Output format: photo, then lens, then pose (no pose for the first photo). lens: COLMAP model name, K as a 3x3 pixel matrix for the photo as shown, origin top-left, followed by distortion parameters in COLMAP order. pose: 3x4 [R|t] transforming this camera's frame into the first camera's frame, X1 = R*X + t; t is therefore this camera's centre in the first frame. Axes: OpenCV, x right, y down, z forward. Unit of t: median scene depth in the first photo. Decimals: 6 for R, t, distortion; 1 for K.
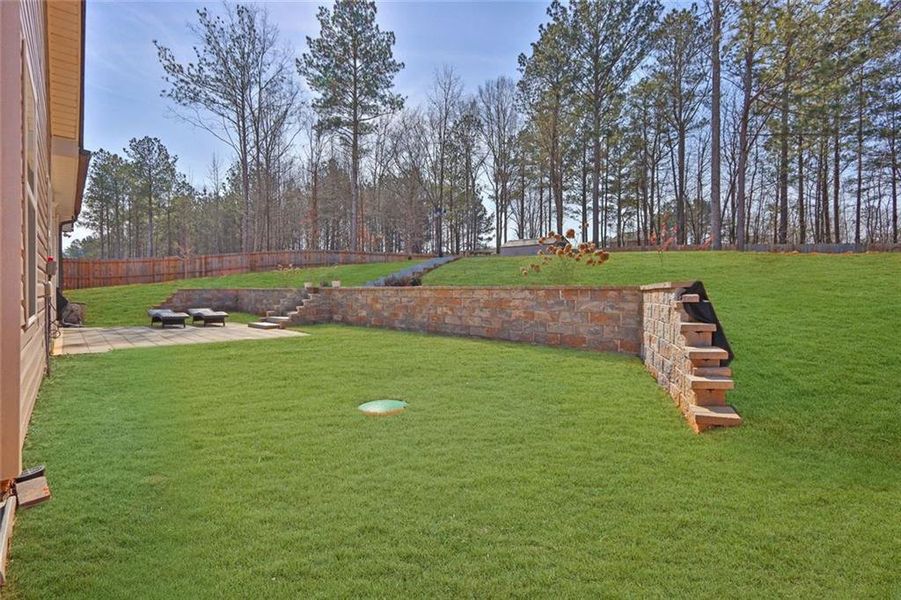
lens RADIAL K [[416.3, 0, 445.9], [0, 416.3, 296.4], [0, 0, 1]] dist [-0.004237, 0.000003]
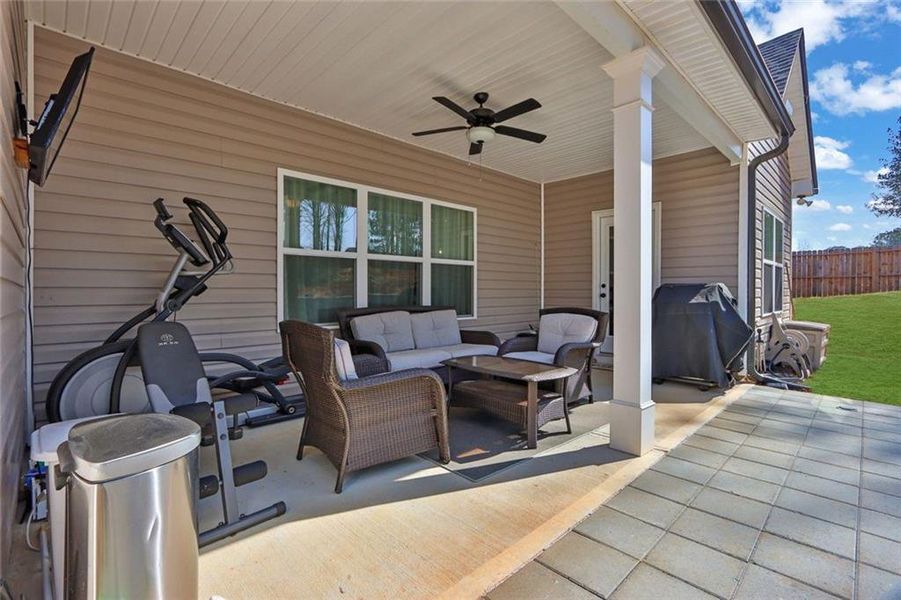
lens RADIAL K [[416.3, 0, 445.9], [0, 416.3, 296.4], [0, 0, 1]] dist [-0.004237, 0.000003]
pose [[0.030284, 0.007592, -0.999512, -0.155899], [-0.009581, 0.999927, 0.007305, -0.008021], [0.999495, 0.009355, 0.030355, 0.213531]]
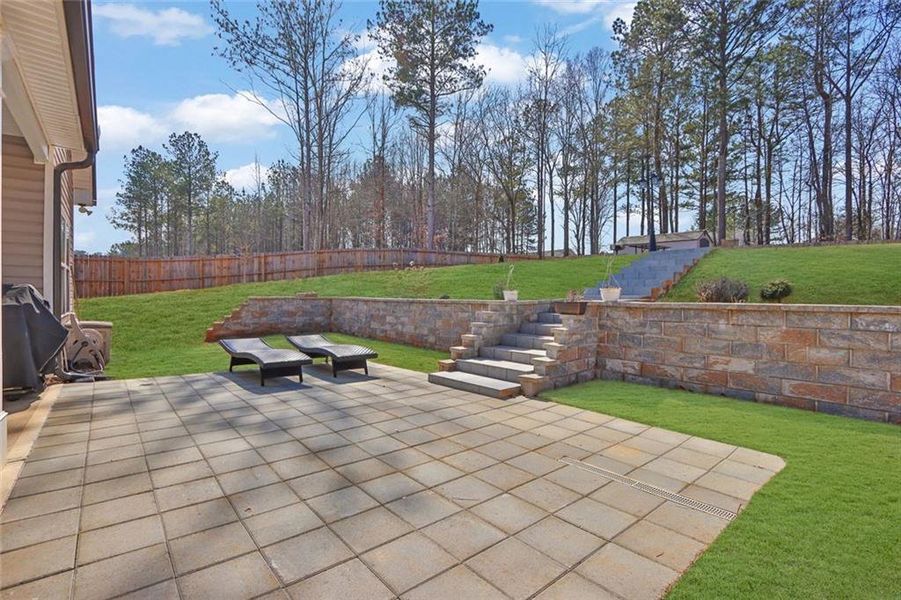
lens RADIAL K [[408.0, 0, 448.3], [0, 408.0, 298.9], [0, 0, 1]] dist [-0.004628, -0.000438]
pose [[0.999076, 0.004694, -0.042725, -0.152389], [-0.004892, 0.999978, -0.004531, -0.007714], [0.042702, 0.004736, 0.999077, 0.183607]]
